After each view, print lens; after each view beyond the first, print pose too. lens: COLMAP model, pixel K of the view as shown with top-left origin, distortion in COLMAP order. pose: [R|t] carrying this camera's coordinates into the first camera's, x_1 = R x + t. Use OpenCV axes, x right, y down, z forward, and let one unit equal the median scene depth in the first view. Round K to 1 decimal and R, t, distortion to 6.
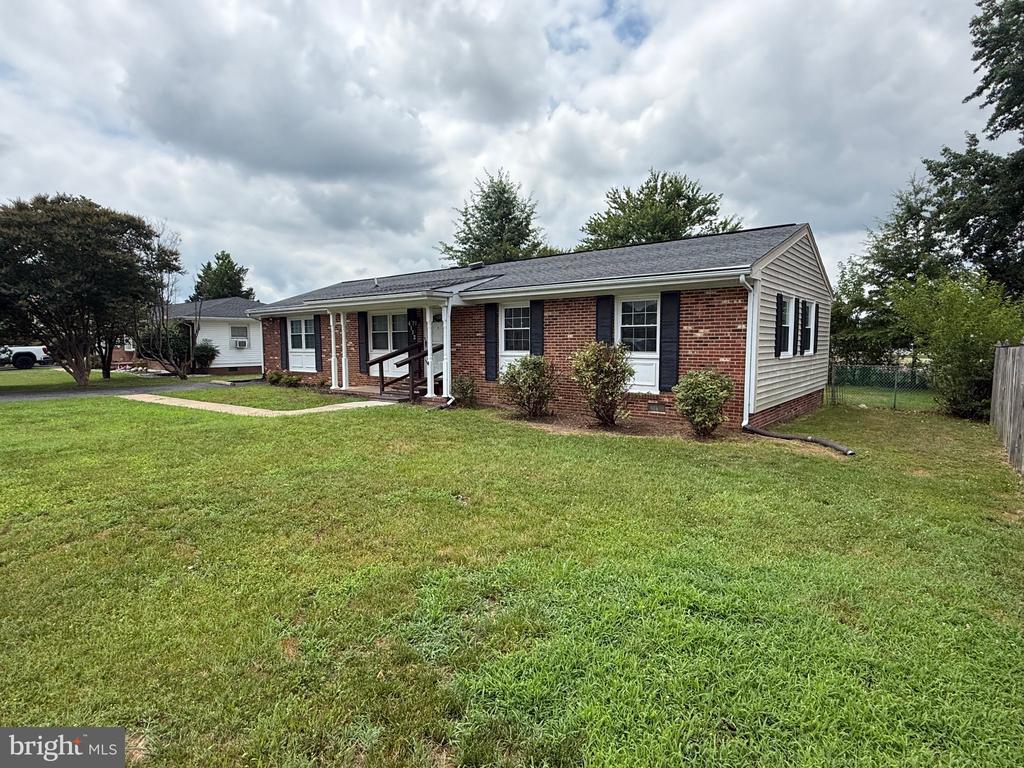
lens RADIAL K [[546.3, 0, 510.6], [0, 546.3, 386.1], [0, 0, 1]] dist [-0.015936, 0.008458]
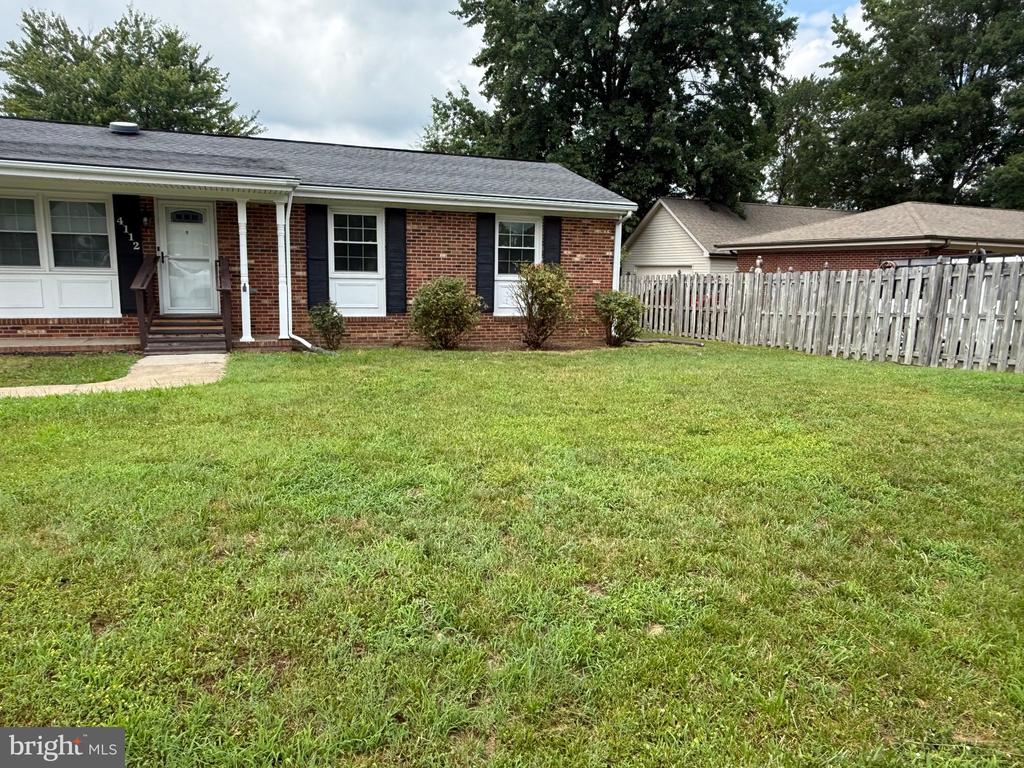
lens RADIAL K [[637.2, 0, 511.7], [0, 637.2, 382.6], [0, 0, 1]] dist [0.004739, -0.000091]
pose [[0.482359, -0.147764, 0.863421, -0.887578], [0.045378, 0.988562, 0.143830, -0.036708], [-0.874798, -0.030197, 0.483546, 0.467600]]
